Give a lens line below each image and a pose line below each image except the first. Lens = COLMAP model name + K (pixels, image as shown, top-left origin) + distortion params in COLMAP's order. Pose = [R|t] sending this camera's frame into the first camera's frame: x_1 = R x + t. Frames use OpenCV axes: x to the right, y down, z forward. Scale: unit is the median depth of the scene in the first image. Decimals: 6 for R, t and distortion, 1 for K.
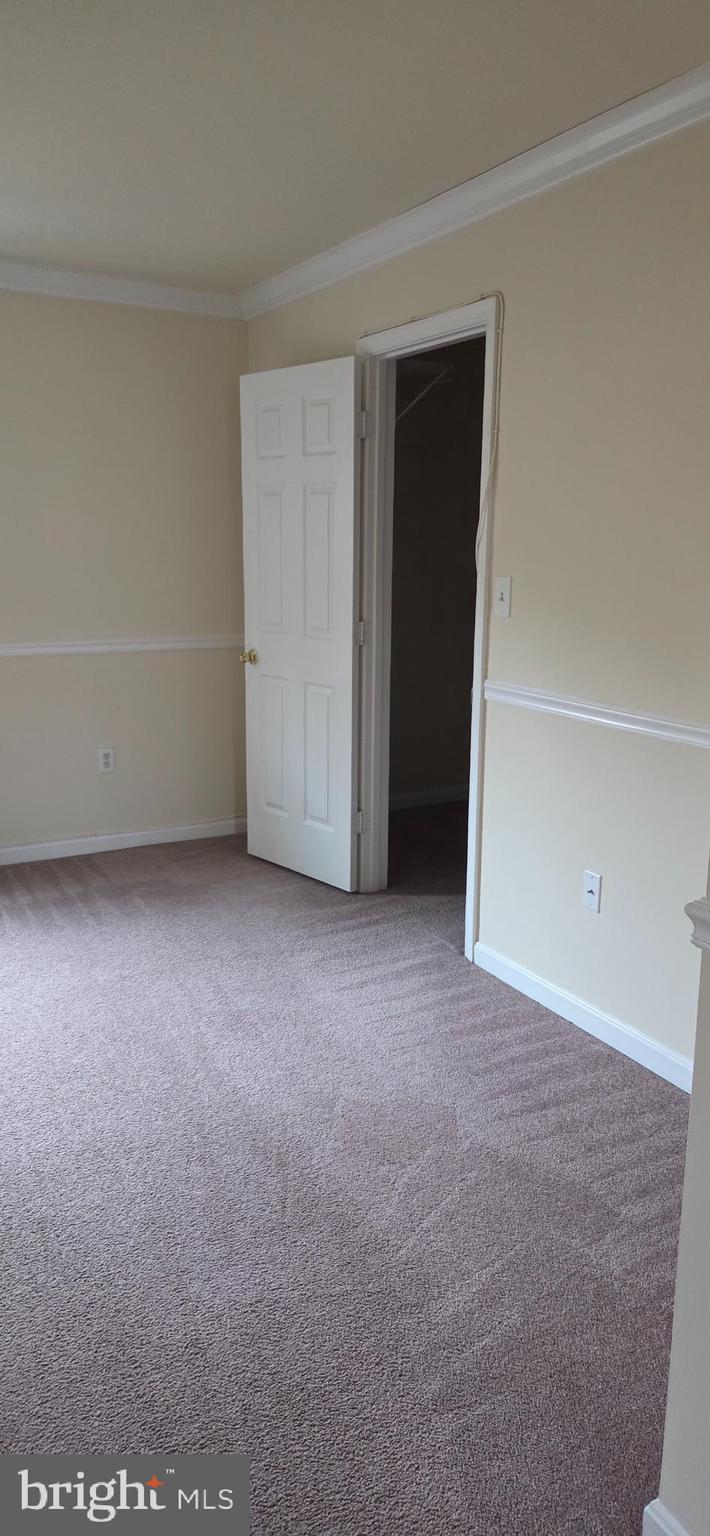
lens RADIAL K [[1014.9, 0, 351.7], [0, 1014.9, 762.7], [0, 0, 1]] dist [0.035797, -0.043626]
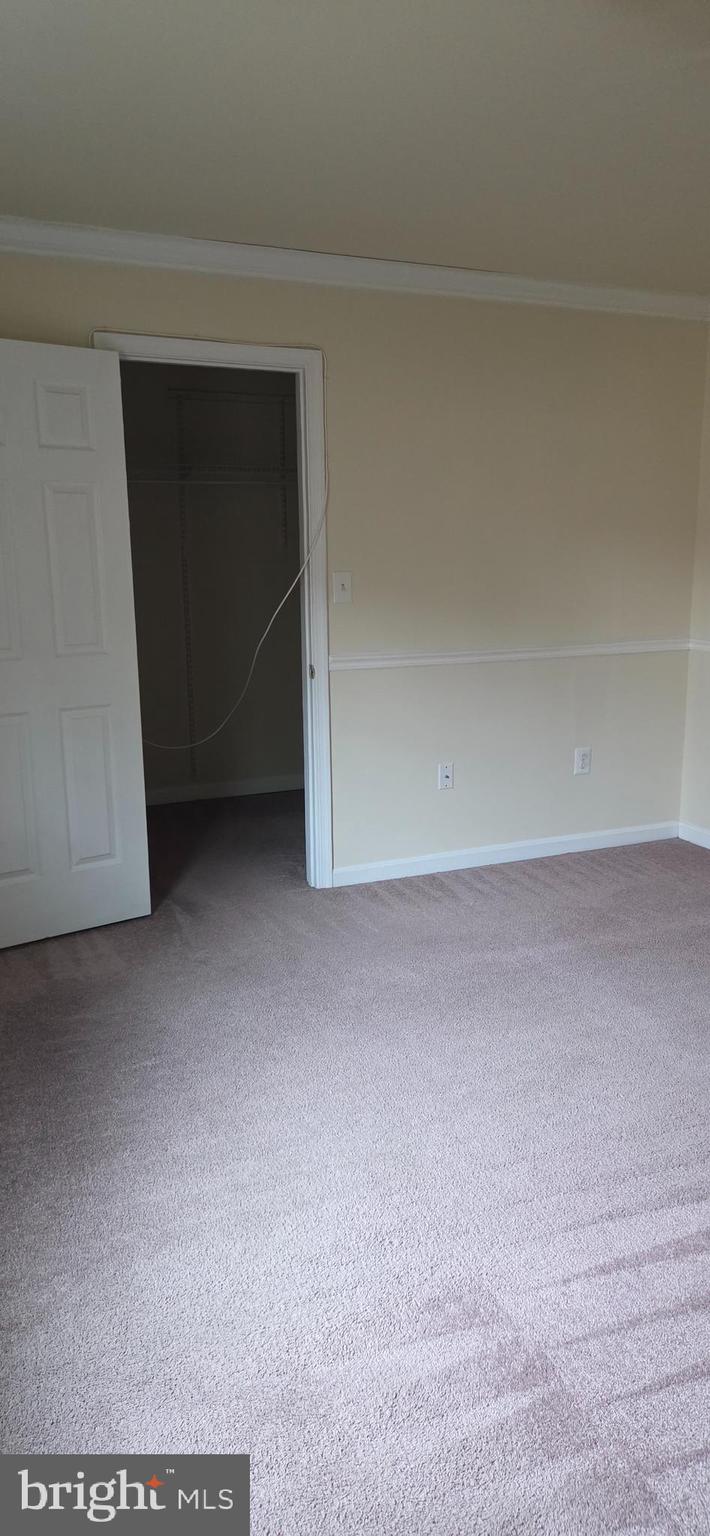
lens RADIAL K [[1014.9, 0, 356.9], [0, 1014.9, 758.4], [0, 0, 1]] dist [0.035797, -0.043626]
pose [[0.115779, -0.206134, 0.971650, -1.019074], [0.223952, 0.958457, 0.176650, -0.159638], [-0.967699, 0.197150, 0.157133, 0.739102]]
